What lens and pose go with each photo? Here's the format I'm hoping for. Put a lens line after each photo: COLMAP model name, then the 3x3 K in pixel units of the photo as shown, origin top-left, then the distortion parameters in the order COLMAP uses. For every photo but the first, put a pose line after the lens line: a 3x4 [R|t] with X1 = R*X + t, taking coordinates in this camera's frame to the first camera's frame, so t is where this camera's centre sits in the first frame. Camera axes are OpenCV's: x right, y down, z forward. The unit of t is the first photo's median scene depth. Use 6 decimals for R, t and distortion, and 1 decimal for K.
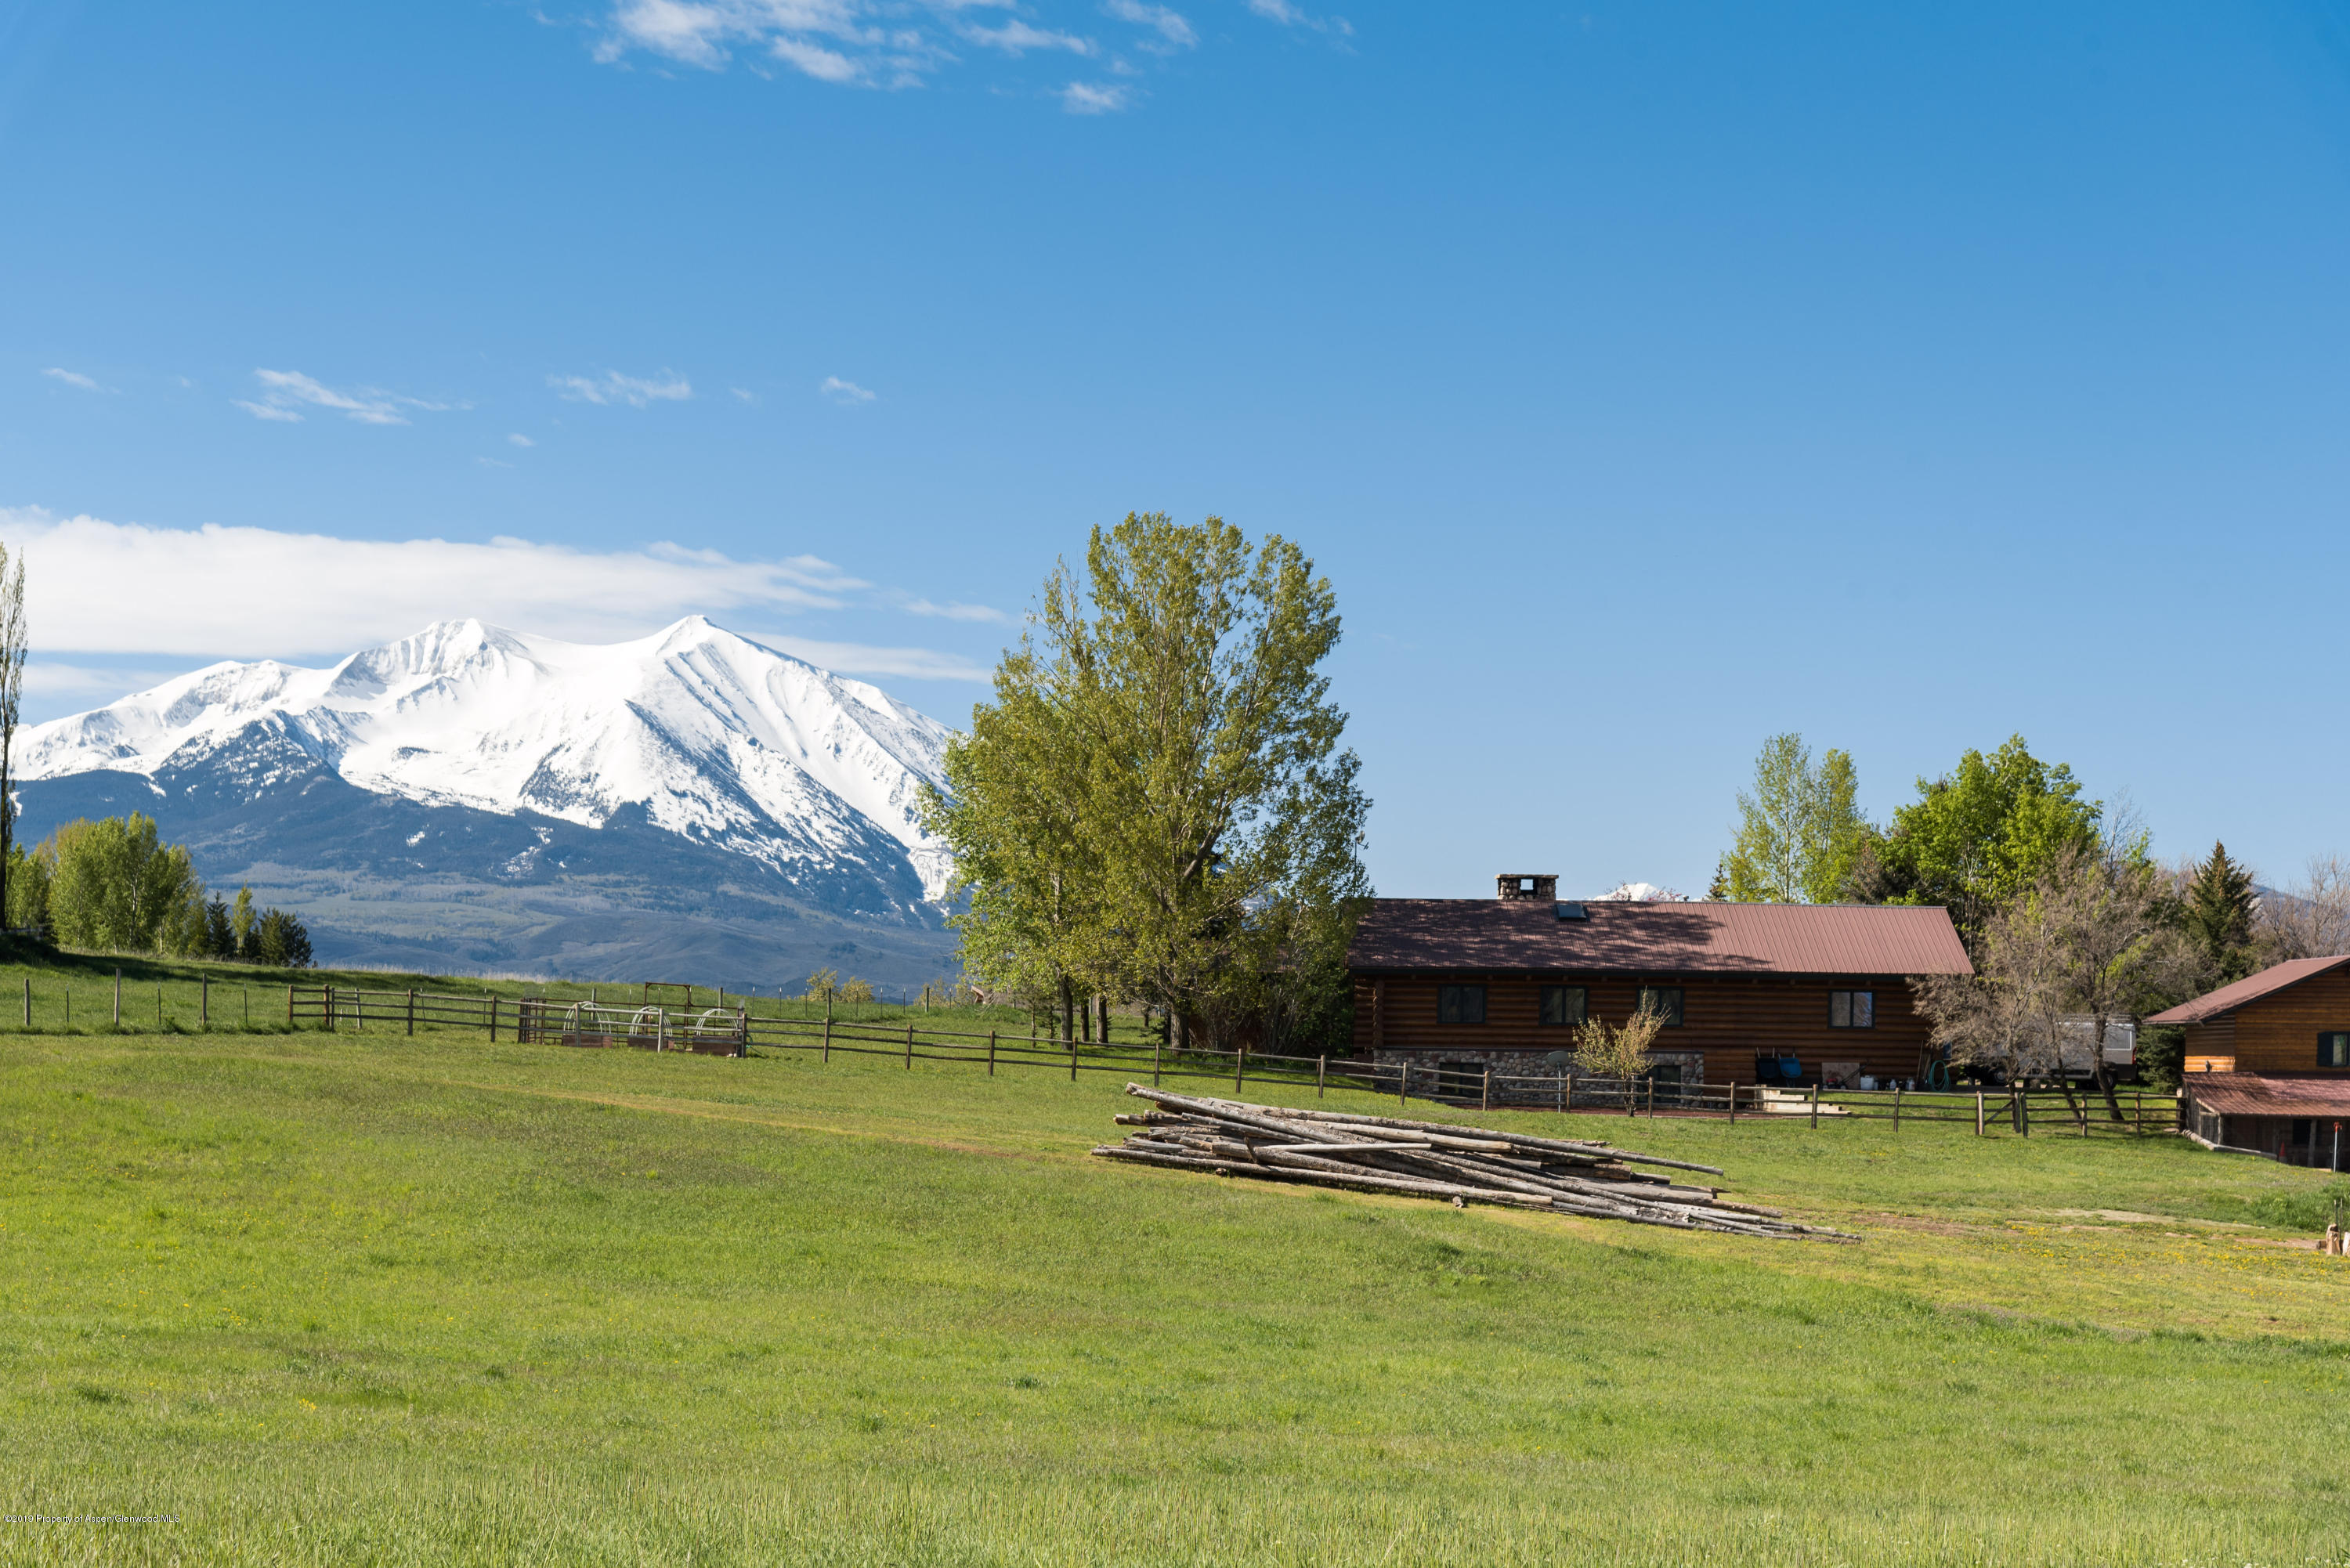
lens RADIAL K [[4671.7, 0, 1183.1], [0, 4671.7, 799.6], [0, 0, 1]] dist [-0.013839, 0.000000]
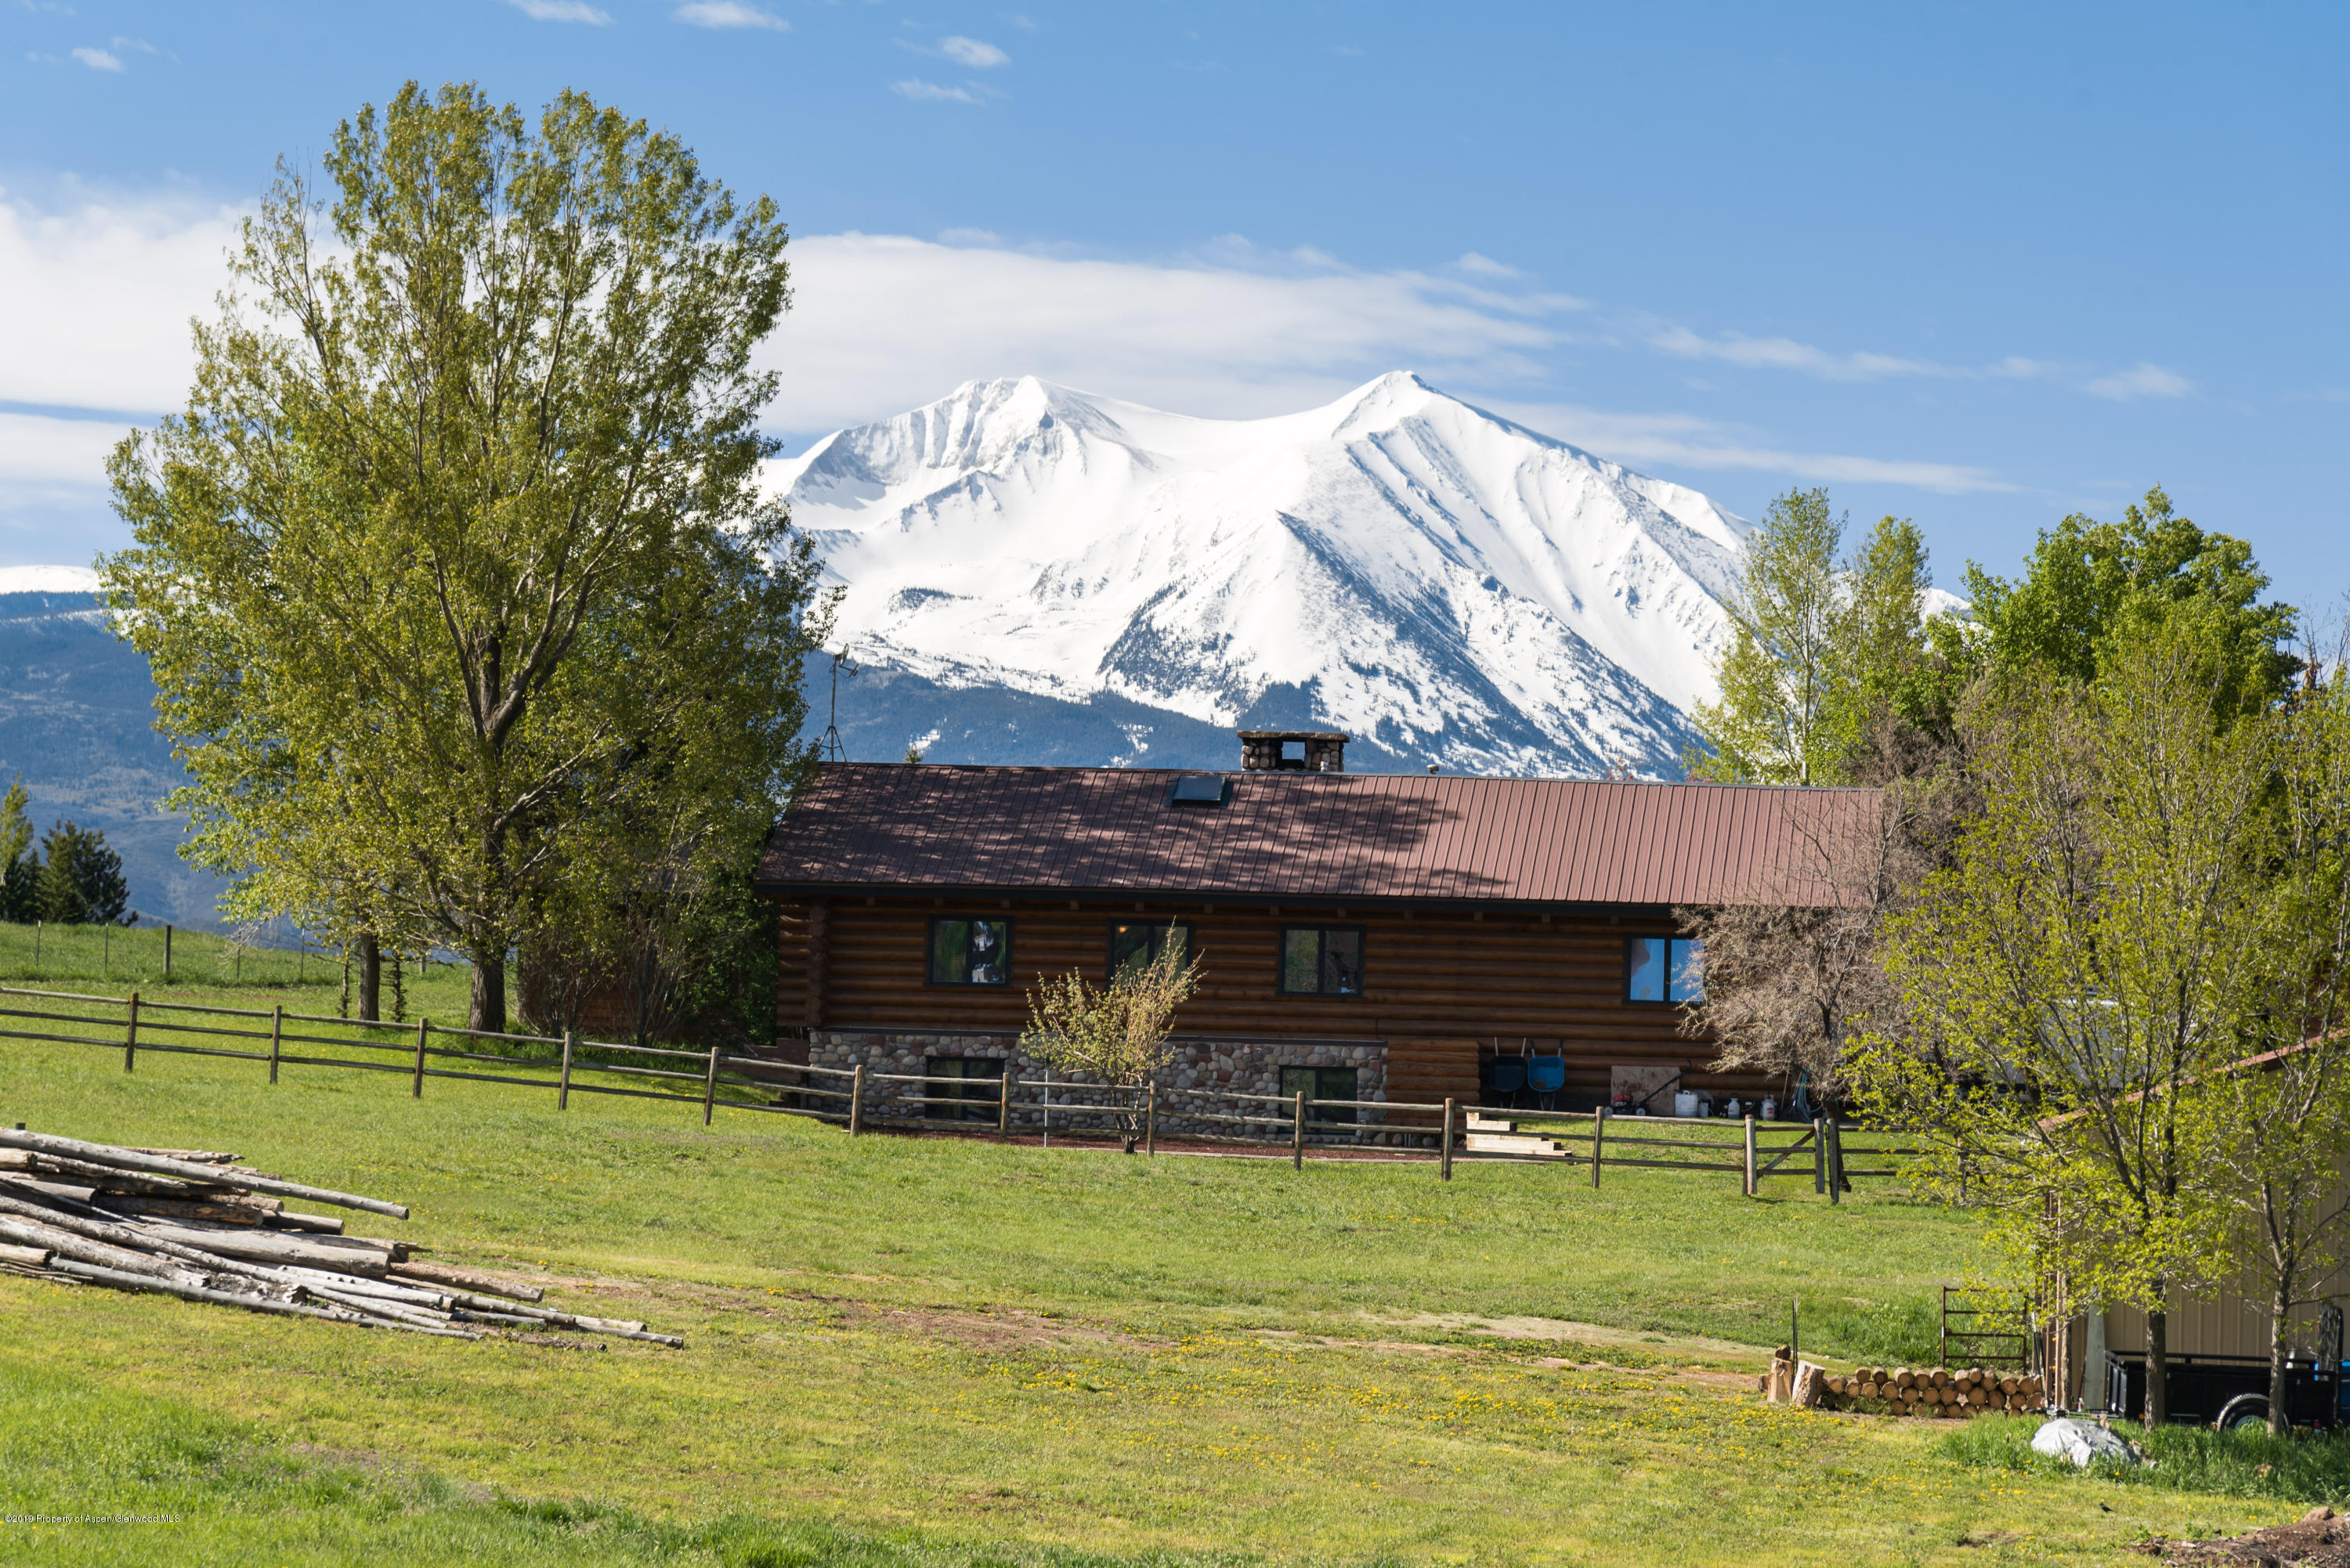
lens RADIAL K [[7860.8, 0, 1170.9], [0, 7860.8, 772.0], [0, 0, 1]] dist [0.022013, 0.000000]
pose [[0.989388, 0.009833, -0.144963, 0.219976], [-0.008290, 0.999902, 0.011248, 0.011485], [0.145059, -0.009927, 0.989373, 0.072488]]
